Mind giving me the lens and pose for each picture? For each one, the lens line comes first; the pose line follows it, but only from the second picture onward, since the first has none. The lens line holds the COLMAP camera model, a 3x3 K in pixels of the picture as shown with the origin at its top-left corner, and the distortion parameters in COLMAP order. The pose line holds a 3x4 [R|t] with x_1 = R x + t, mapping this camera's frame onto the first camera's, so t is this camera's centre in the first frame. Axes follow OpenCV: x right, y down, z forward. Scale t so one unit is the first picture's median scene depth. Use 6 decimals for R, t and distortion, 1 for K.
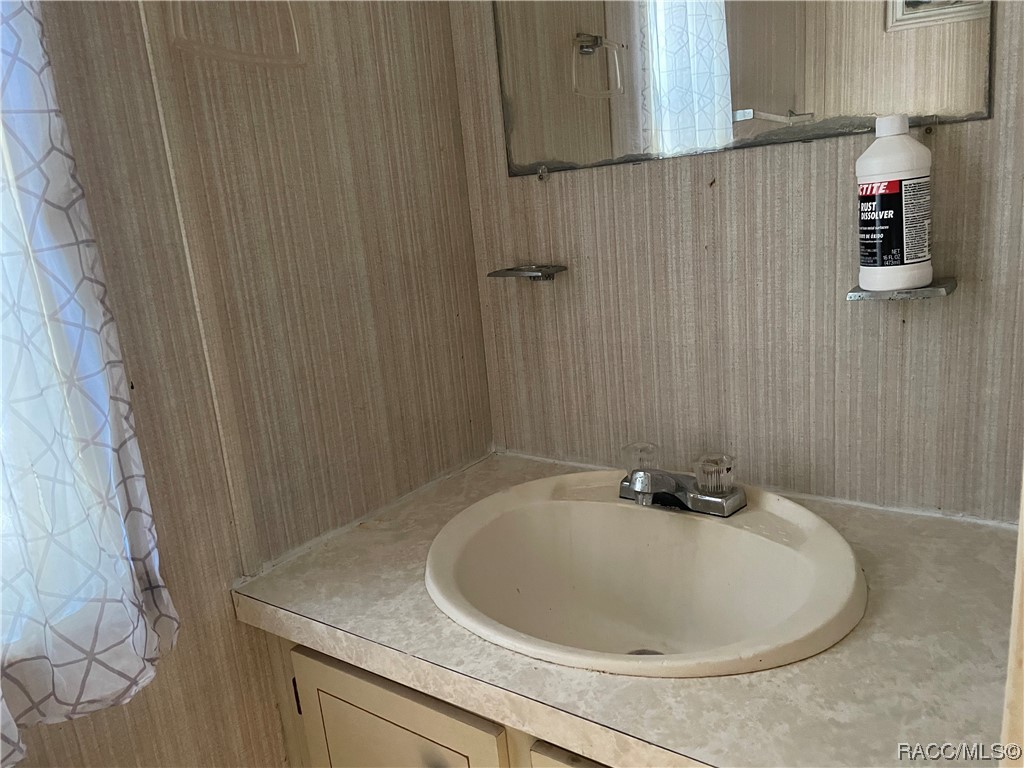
lens RADIAL K [[776.1, 0, 512.5], [0, 776.1, 385.9], [0, 0, 1]] dist [0.085009, -0.112696]
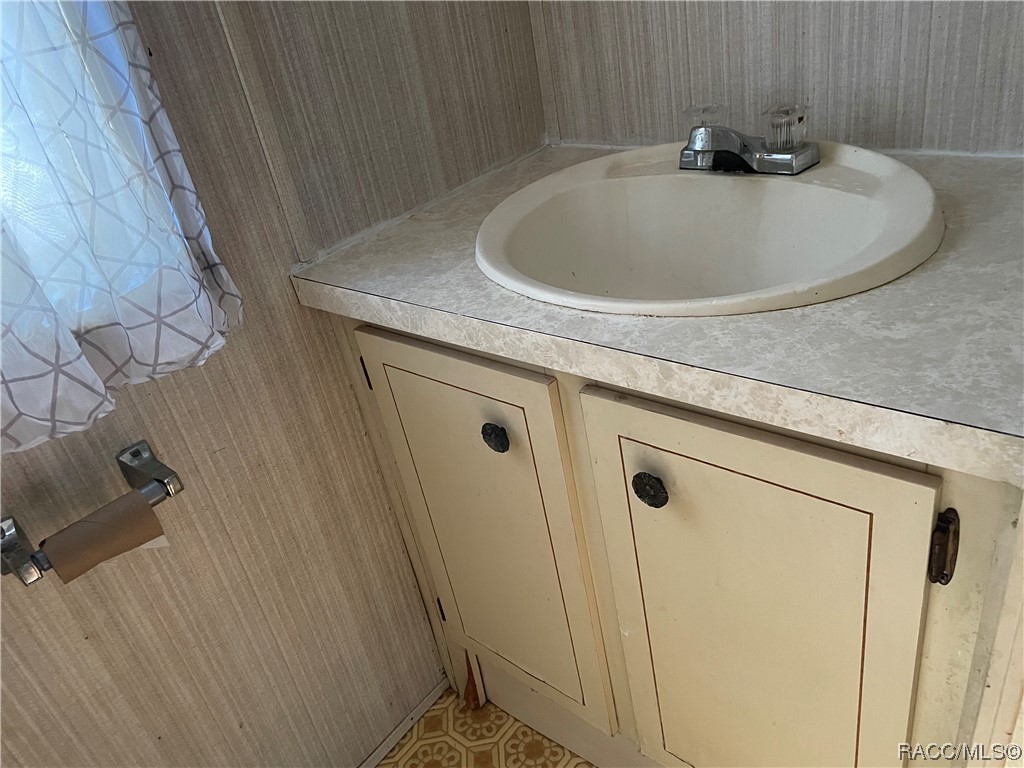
lens RADIAL K [[776.1, 0, 509.6], [0, 776.1, 389.8], [0, 0, 1]] dist [0.085009, -0.112696]
pose [[0.993388, -0.032009, -0.110256, 0.037117], [0.063667, 0.952742, 0.297035, 0.125559], [0.095537, -0.302091, 0.948480, 0.015476]]
